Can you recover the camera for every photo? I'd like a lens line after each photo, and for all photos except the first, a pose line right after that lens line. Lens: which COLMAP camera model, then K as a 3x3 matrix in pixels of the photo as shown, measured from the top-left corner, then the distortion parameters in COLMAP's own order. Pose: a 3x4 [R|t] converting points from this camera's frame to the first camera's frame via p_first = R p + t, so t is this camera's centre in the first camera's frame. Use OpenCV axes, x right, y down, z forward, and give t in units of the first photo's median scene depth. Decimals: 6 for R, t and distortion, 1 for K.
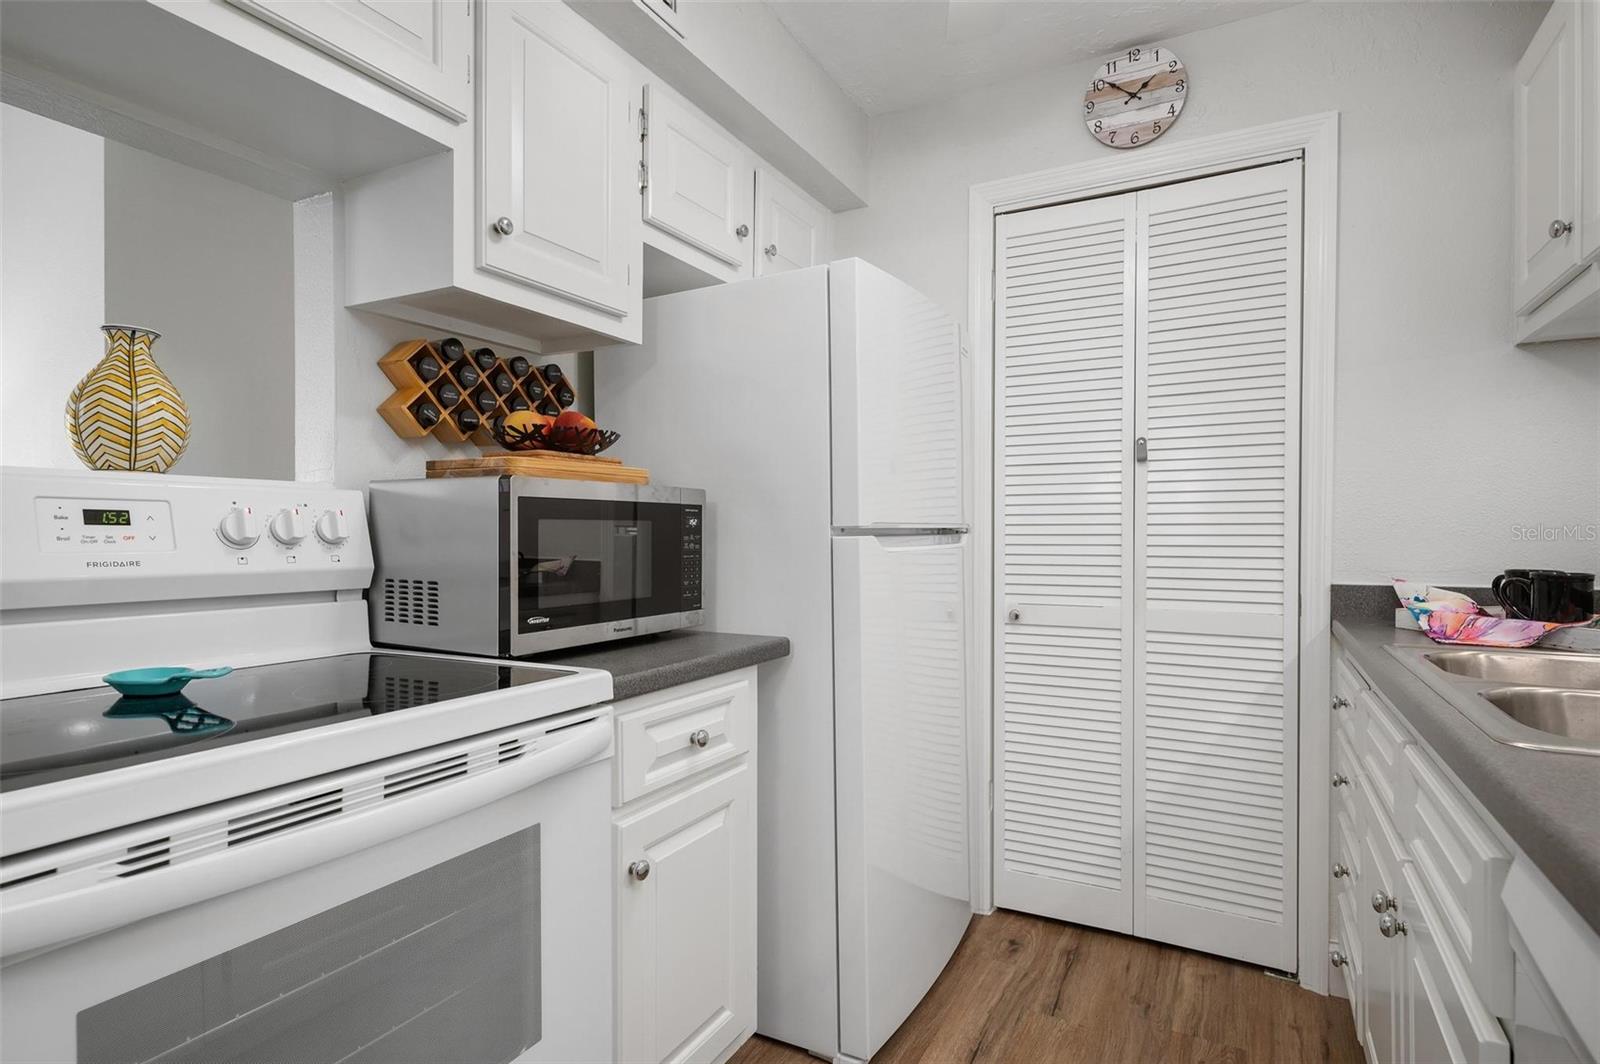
lens RADIAL K [[796.6, 0, 799.9], [0, 796.6, 531.0], [0, 0, 1]] dist [-0.001688, -0.003889]
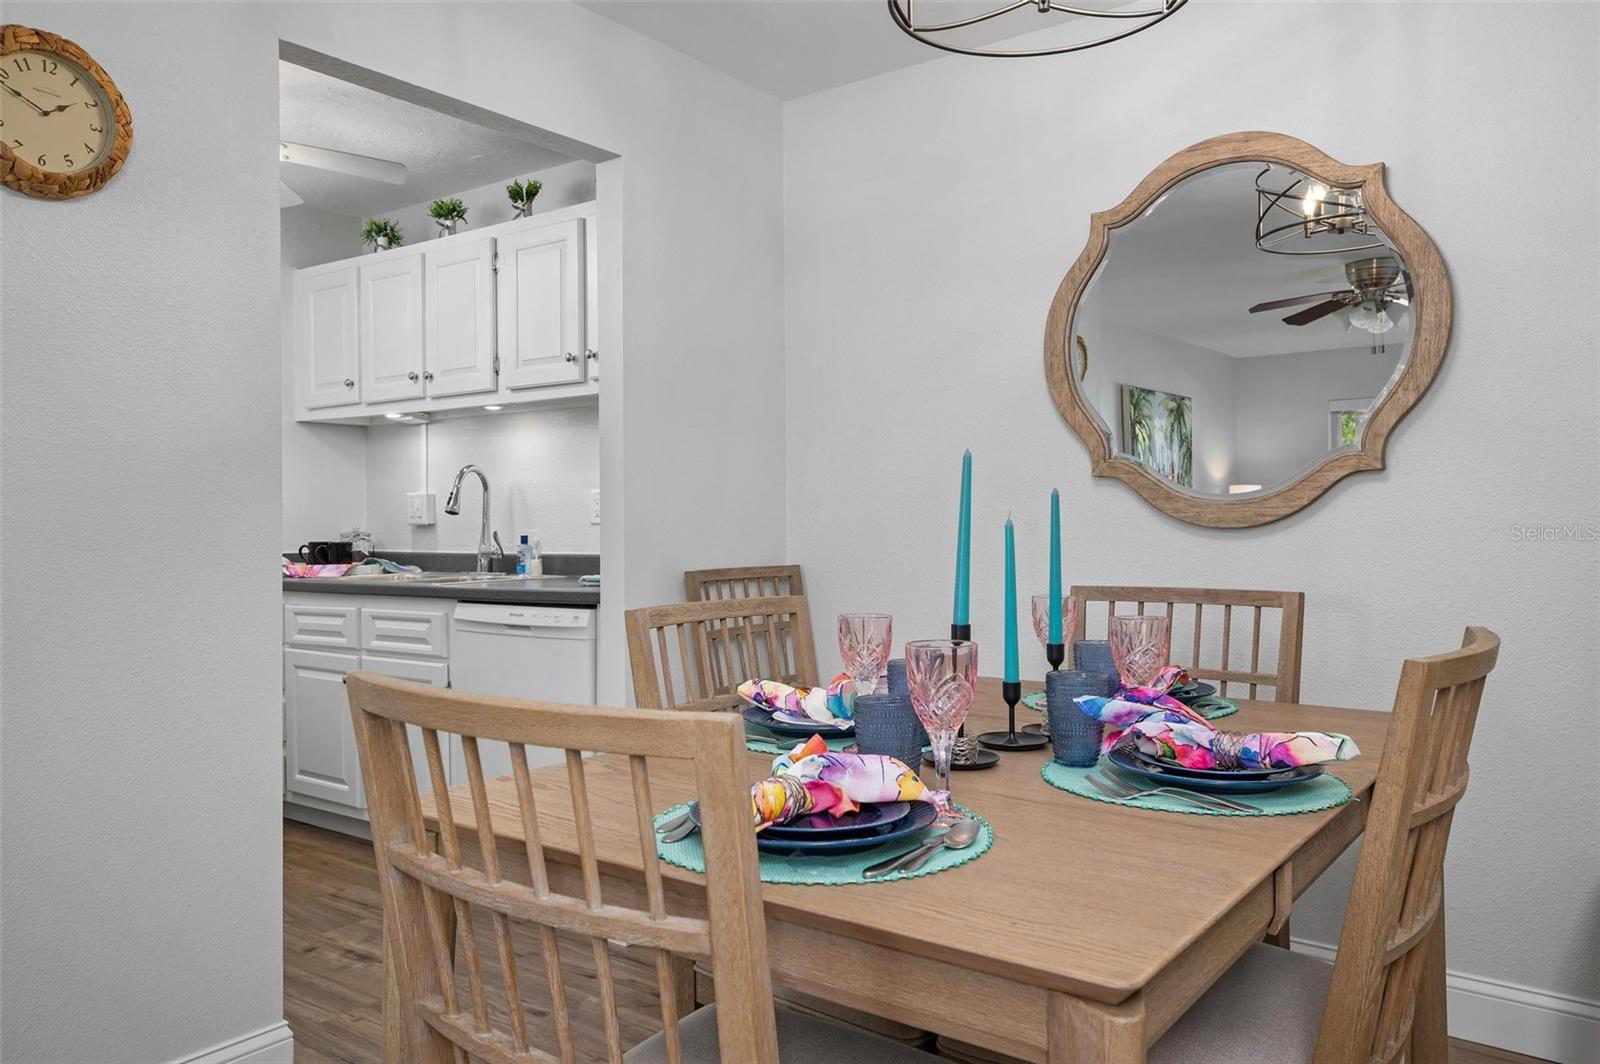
lens RADIAL K [[1163.6, 0, 803.8], [0, 1163.6, 521.1], [0, 0, 1]] dist [0.028719, 0.002580]
pose [[0.130746, -0.000033, 0.991416, -1.501108], [0.001020, 0.999999, -0.000102, -0.000921], [-0.991415, 0.001025, 0.130746, -0.476954]]
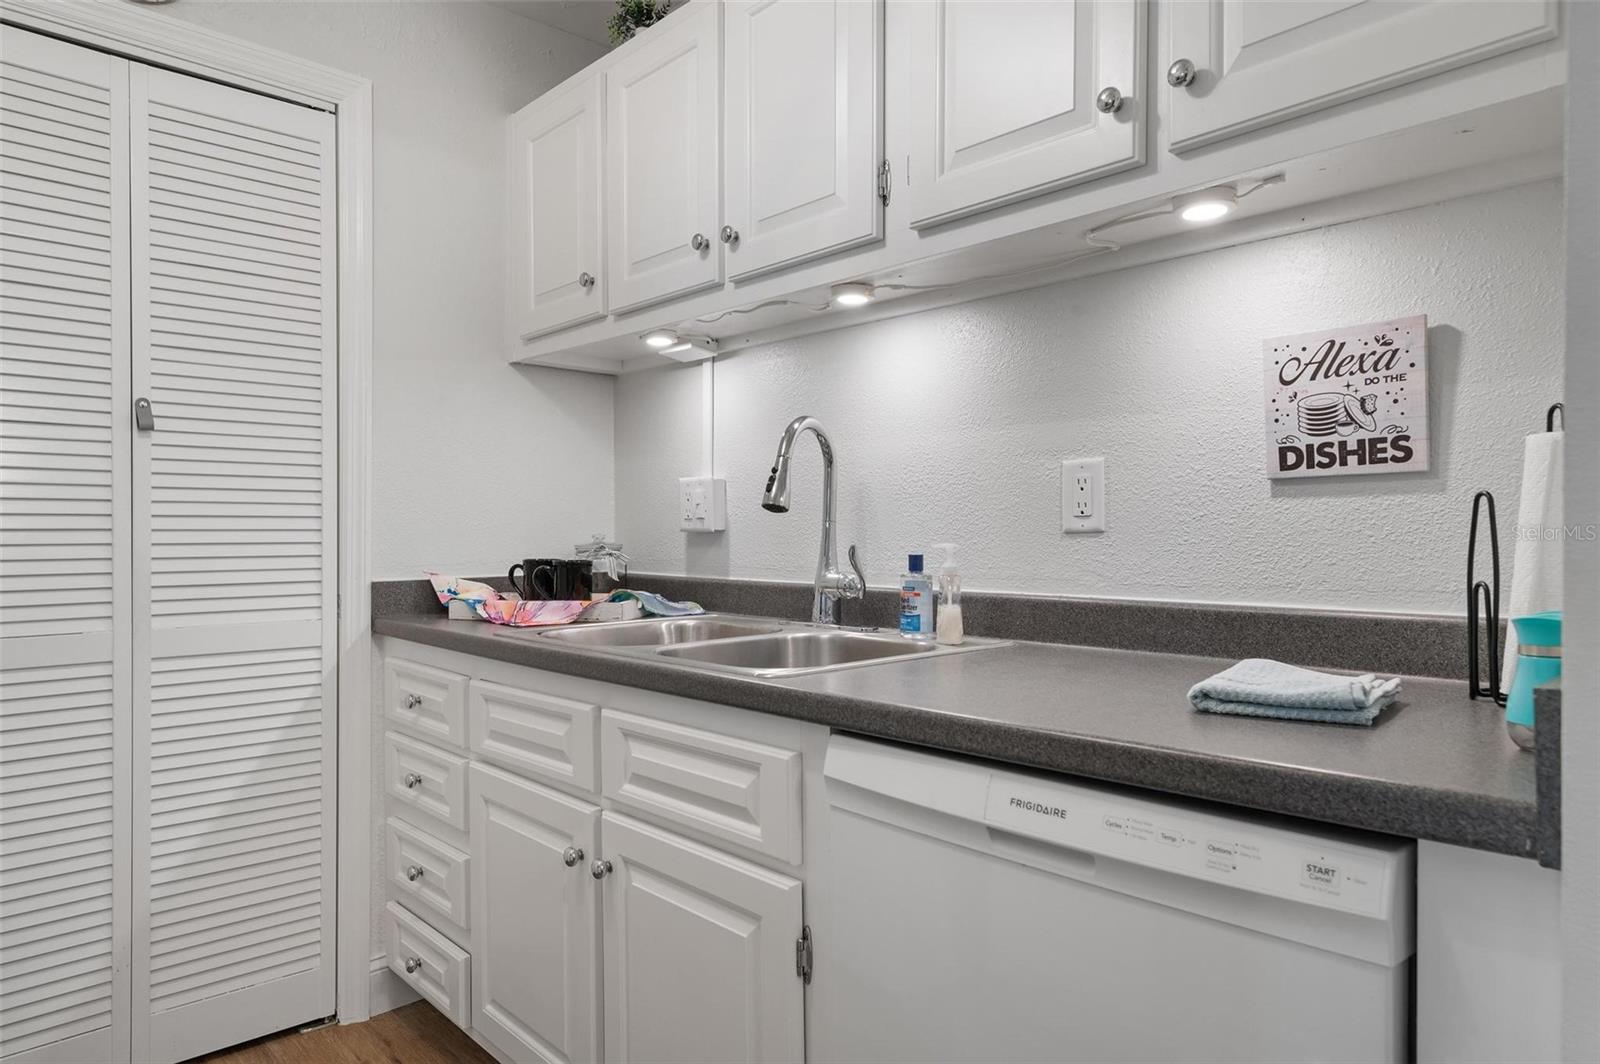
lens RADIAL K [[970.5, 0, 796.9], [0, 970.5, 530.7], [0, 0, 1]] dist [0.002246, -0.001707]
pose [[0.304723, -0.002322, 0.952438, -0.276372], [-0.002819, 0.999990, 0.003340, 0.000963], [-0.952437, -0.003703, 0.304714, 0.167278]]
